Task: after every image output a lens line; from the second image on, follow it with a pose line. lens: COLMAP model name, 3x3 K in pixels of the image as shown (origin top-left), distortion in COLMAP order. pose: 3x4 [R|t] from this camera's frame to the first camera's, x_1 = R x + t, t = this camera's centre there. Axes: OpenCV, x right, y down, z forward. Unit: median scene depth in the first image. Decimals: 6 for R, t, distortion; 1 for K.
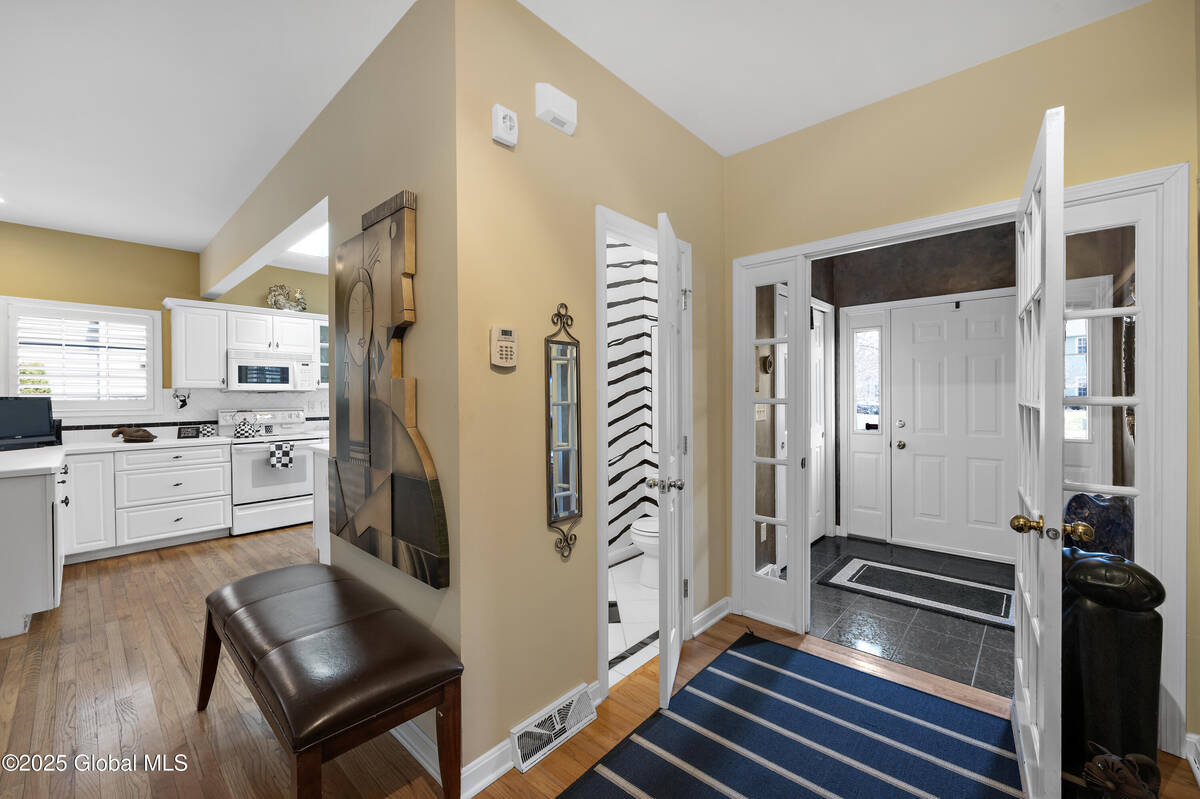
lens RADIAL K [[482.2, 0, 600.0], [0, 482.2, 399.5], [0, 0, 1]] dist [-0.000075, -0.000021]
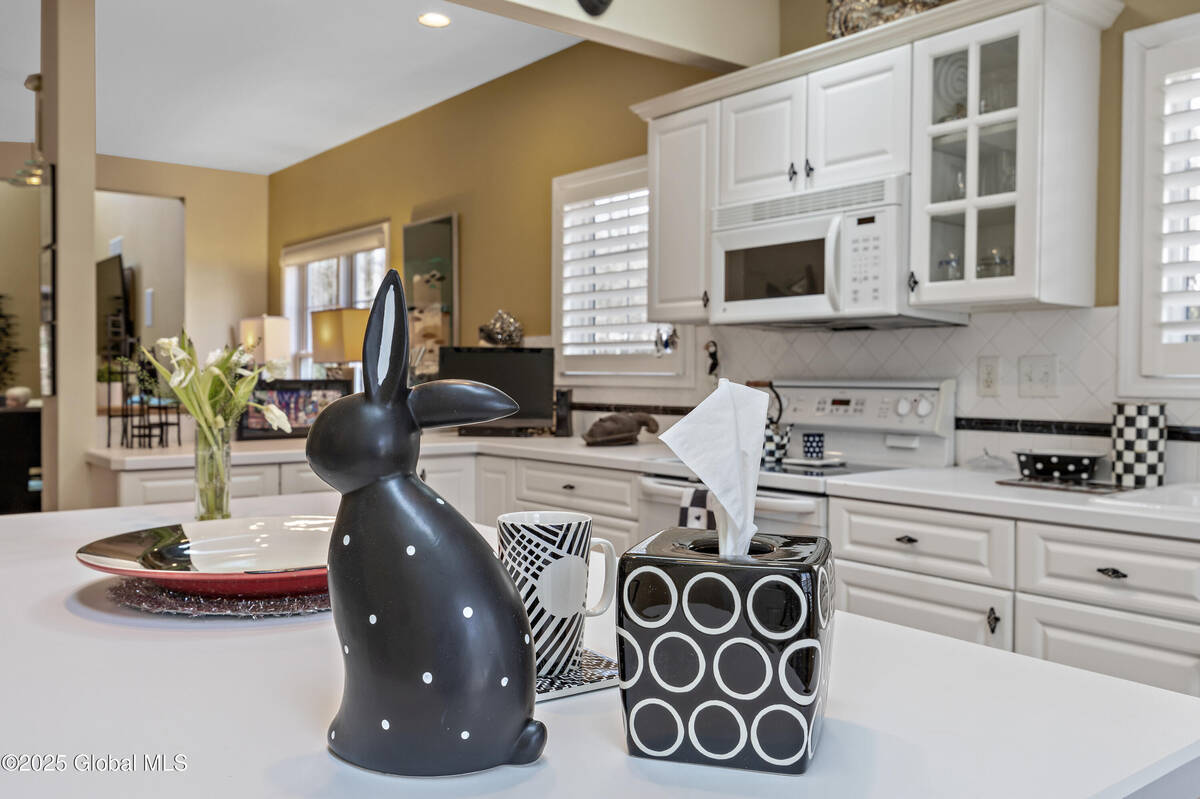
lens RADIAL K [[985.8, 0, 600.0], [0, 985.8, 399.5], [0, 0, 1]] dist [-0.005365, -0.001484]
pose [[-0.177452, 0.029694, -0.983681, -0.035175], [-0.010771, 0.999426, 0.032112, 0.013148], [0.984070, 0.016294, -0.177031, 0.985316]]
